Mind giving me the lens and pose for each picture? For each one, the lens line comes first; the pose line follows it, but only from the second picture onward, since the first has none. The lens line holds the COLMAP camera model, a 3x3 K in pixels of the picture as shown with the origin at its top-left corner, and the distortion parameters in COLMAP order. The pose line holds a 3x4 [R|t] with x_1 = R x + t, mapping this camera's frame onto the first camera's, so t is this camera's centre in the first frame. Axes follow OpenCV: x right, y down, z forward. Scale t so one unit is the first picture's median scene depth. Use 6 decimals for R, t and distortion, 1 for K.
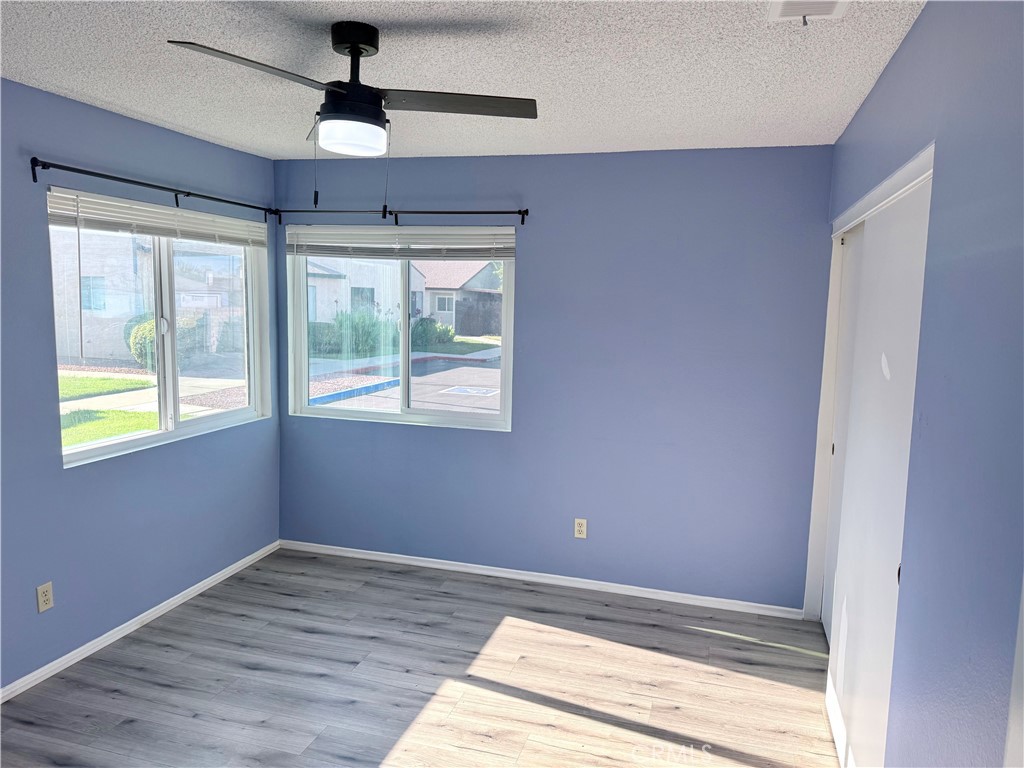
lens RADIAL K [[710.4, 0, 519.3], [0, 710.4, 380.3], [0, 0, 1]] dist [0.045609, -0.058471]
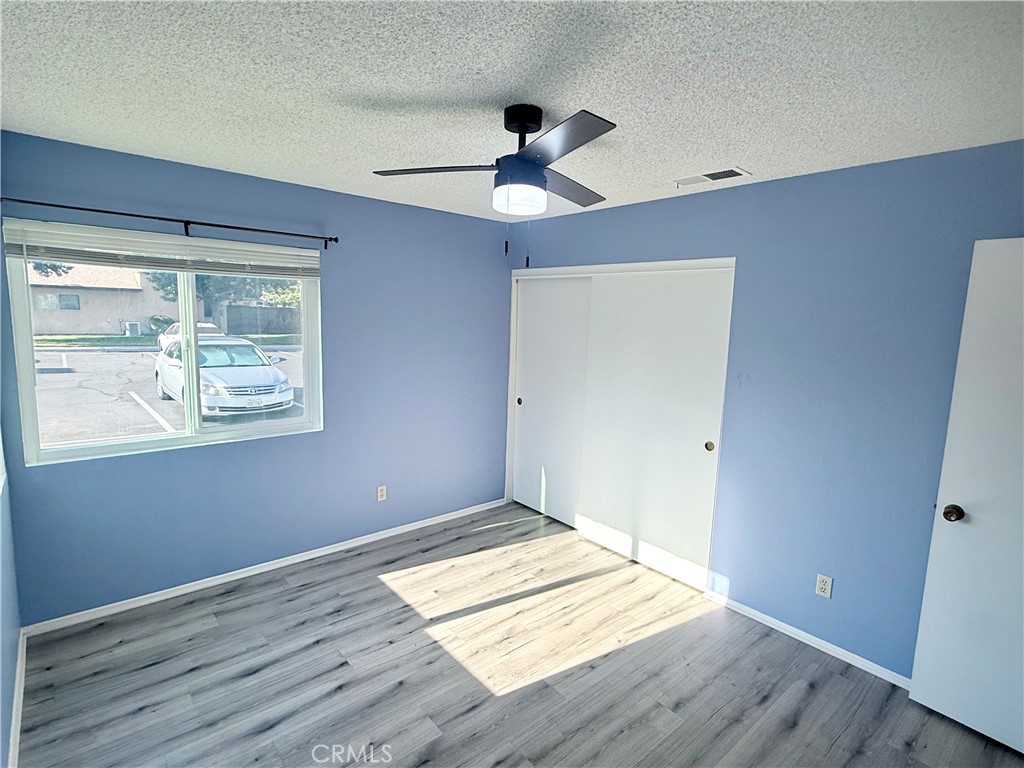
lens RADIAL K [[530.2, 0, 512.1], [0, 530.2, 378.0], [0, 0, 1]] dist [-0.003983, 0.000547]
pose [[0.547742, -0.115837, 0.828589, -0.607174], [0.072741, 0.993212, 0.090766, -0.073603], [-0.833479, 0.010556, 0.552450, 0.300810]]
